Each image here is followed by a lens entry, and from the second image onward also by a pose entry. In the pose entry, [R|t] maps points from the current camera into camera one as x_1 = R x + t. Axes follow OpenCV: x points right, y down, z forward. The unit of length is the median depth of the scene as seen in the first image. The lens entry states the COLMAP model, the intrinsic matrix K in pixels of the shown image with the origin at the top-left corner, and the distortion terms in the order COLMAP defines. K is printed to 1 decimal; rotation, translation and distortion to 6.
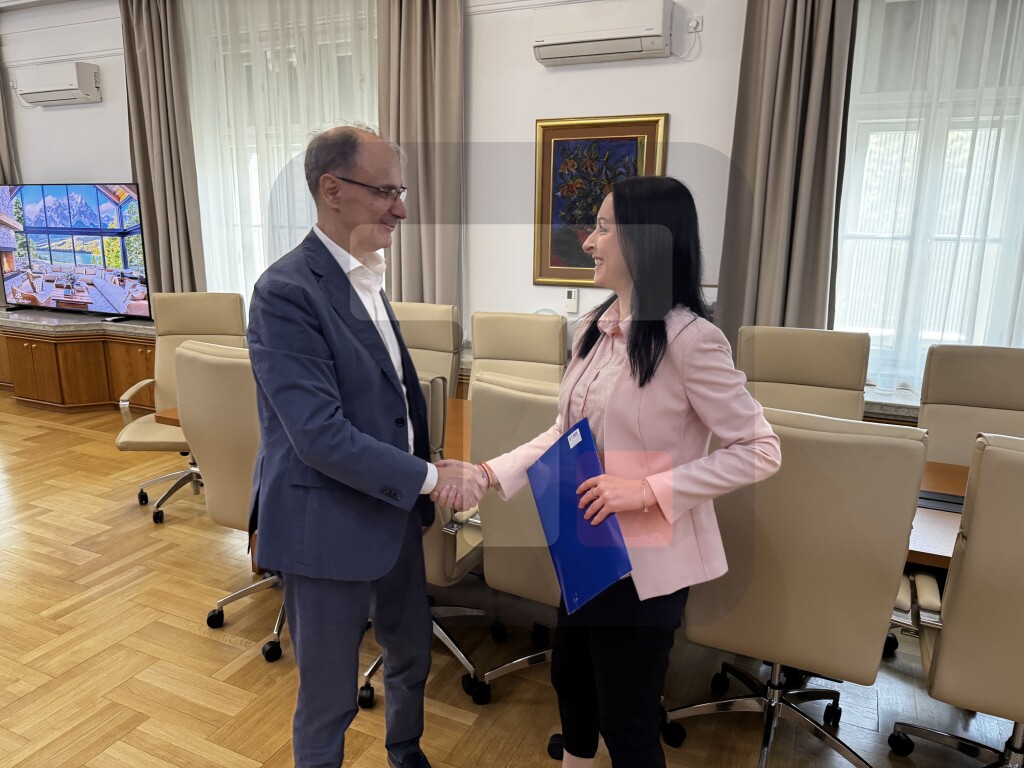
lens RADIAL K [[723.7, 0, 517.5], [0, 723.7, 387.0], [0, 0, 1]] dist [0.030074, -0.041425]
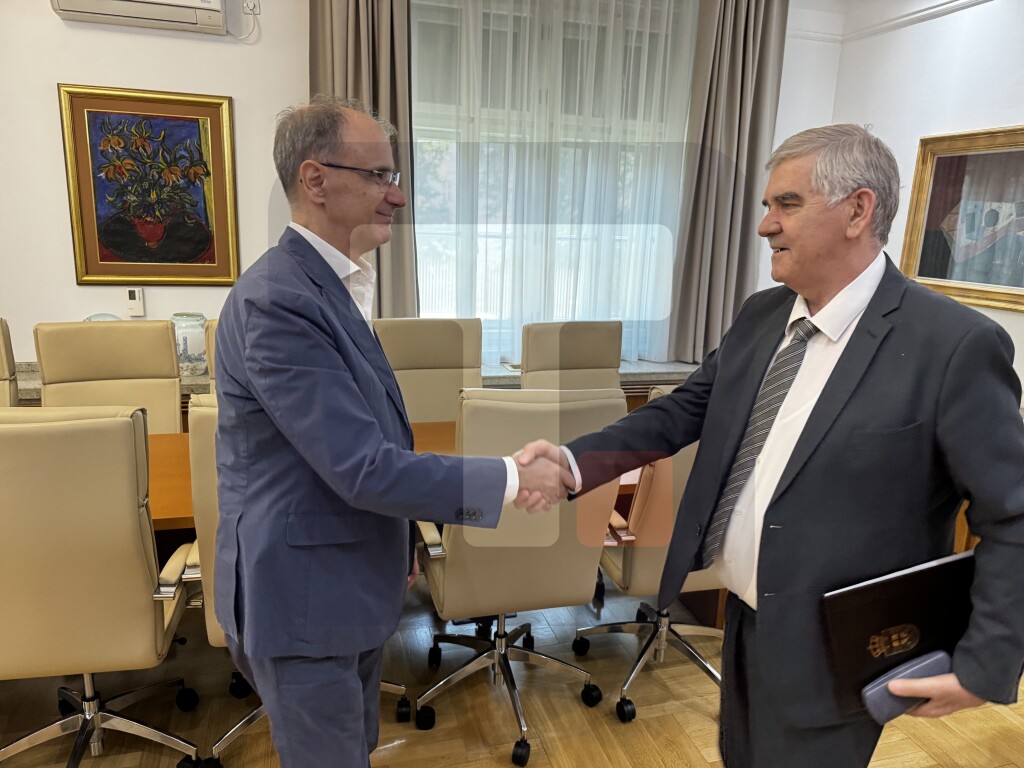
lens RADIAL K [[723.7, 0, 519.5], [0, 723.7, 386.9], [0, 0, 1]] dist [0.030074, -0.041425]
pose [[0.759535, -0.126048, 0.638137, -0.158156], [0.118910, 0.991419, 0.054298, -0.014043], [-0.639505, 0.034640, 0.768006, 0.060127]]
